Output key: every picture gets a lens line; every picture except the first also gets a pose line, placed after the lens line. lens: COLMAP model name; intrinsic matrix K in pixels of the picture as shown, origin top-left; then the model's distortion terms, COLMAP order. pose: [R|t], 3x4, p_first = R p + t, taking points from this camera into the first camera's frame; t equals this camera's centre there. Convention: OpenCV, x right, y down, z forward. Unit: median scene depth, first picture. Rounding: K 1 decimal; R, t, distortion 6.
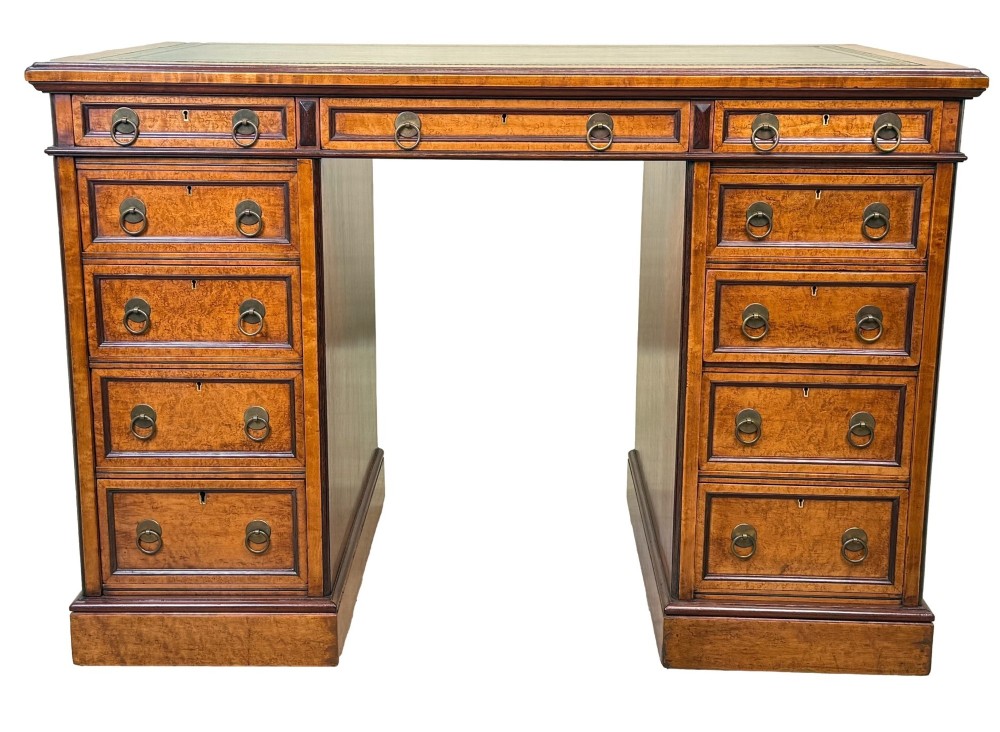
lens RADIAL K [[1355.6, 0, 482.4], [0, 1355.6, 328.1], [0, 0, 1]] dist [0.083080, 0.000000]
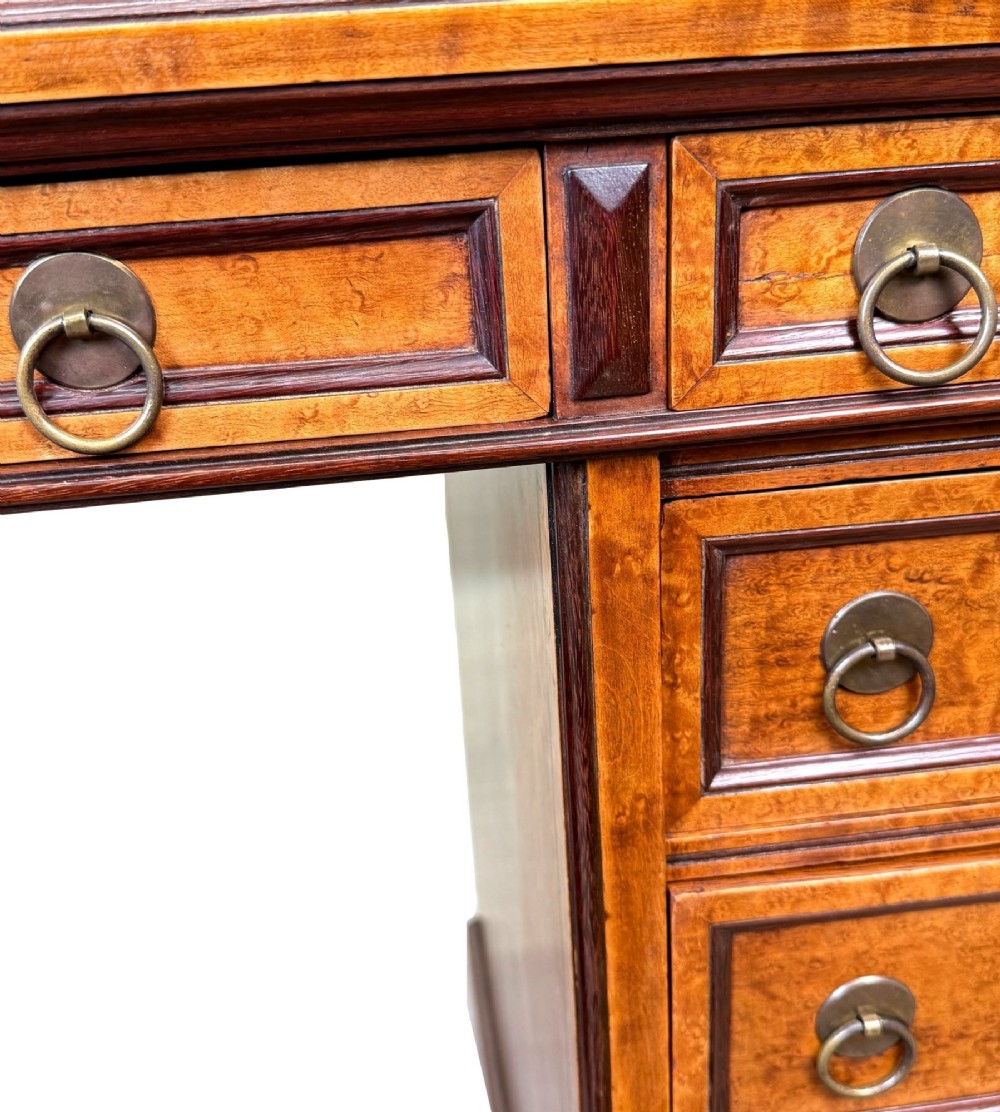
lens RADIAL K [[1121.8, 0, 493.0], [0, 1121.8, 555.1], [0, 0, 1]] dist [0.035081, 0.000000]
pose [[0.988680, -0.110243, 0.101776, 0.122913], [0.095831, 0.985922, 0.137019, -0.132520], [-0.115449, -0.125714, 0.985326, 0.830505]]
